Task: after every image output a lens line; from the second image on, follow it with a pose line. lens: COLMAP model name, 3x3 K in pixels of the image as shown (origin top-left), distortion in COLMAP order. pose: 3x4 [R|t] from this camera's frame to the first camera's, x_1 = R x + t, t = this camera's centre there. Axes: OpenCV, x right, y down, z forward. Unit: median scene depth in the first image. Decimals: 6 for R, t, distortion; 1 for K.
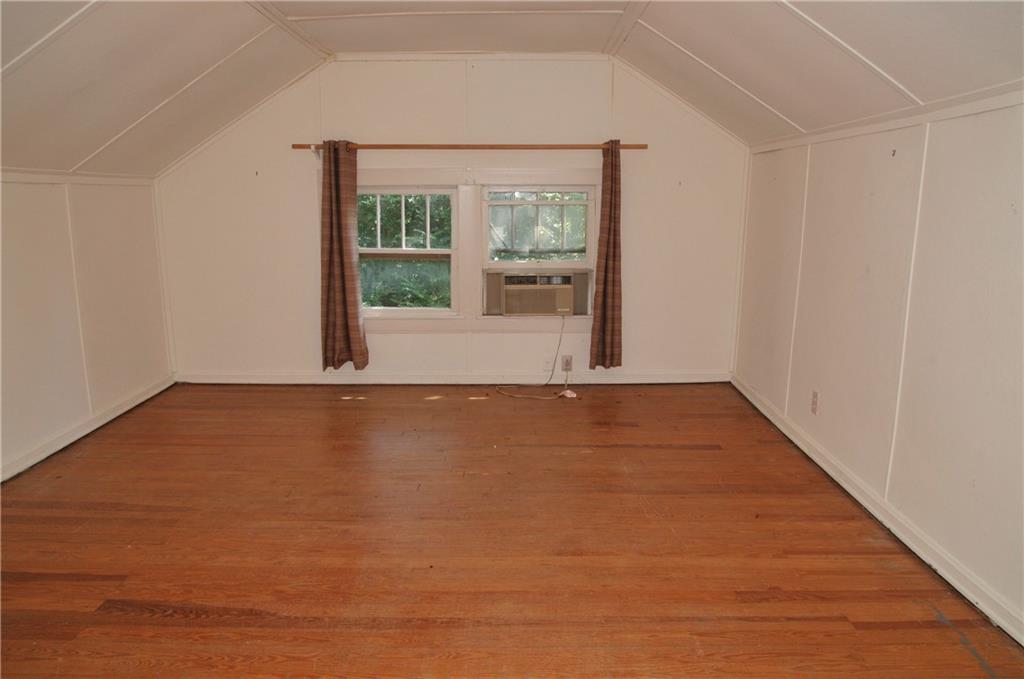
lens RADIAL K [[713.7, 0, 509.7], [0, 713.7, 363.2], [0, 0, 1]] dist [-0.158311, 0.089821]
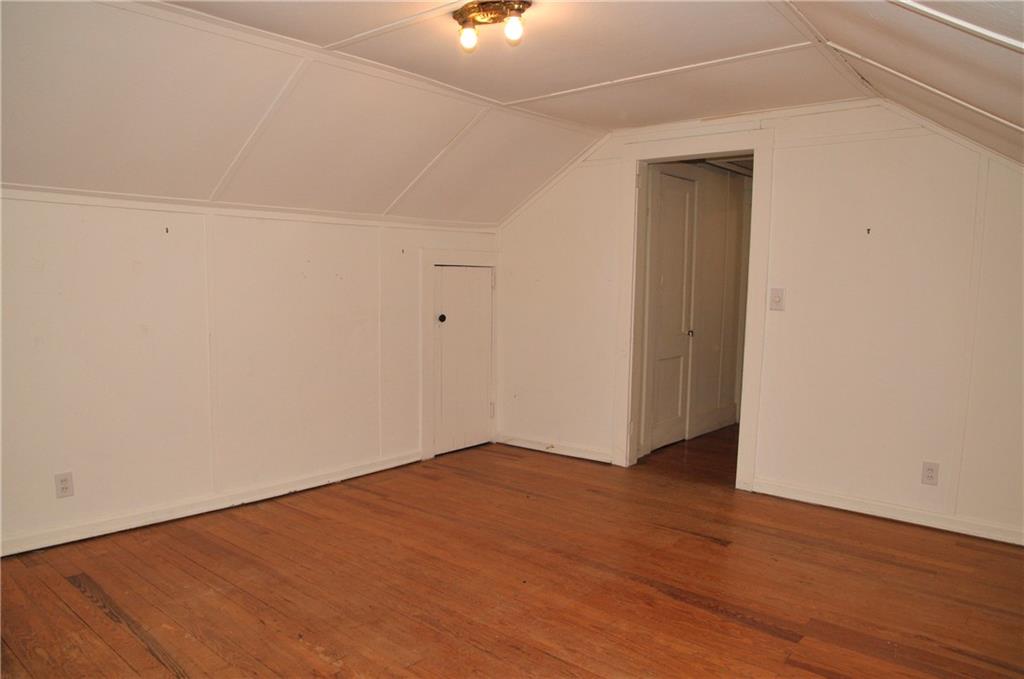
lens RADIAL K [[713.7, 0, 509.7], [0, 713.7, 363.2], [0, 0, 1]] dist [-0.158311, 0.089821]
pose [[-0.762660, -0.090484, 0.640439, -0.900662], [0.120433, 0.952985, 0.278058, -0.435175], [-0.635489, 0.289193, -0.715906, 1.934814]]
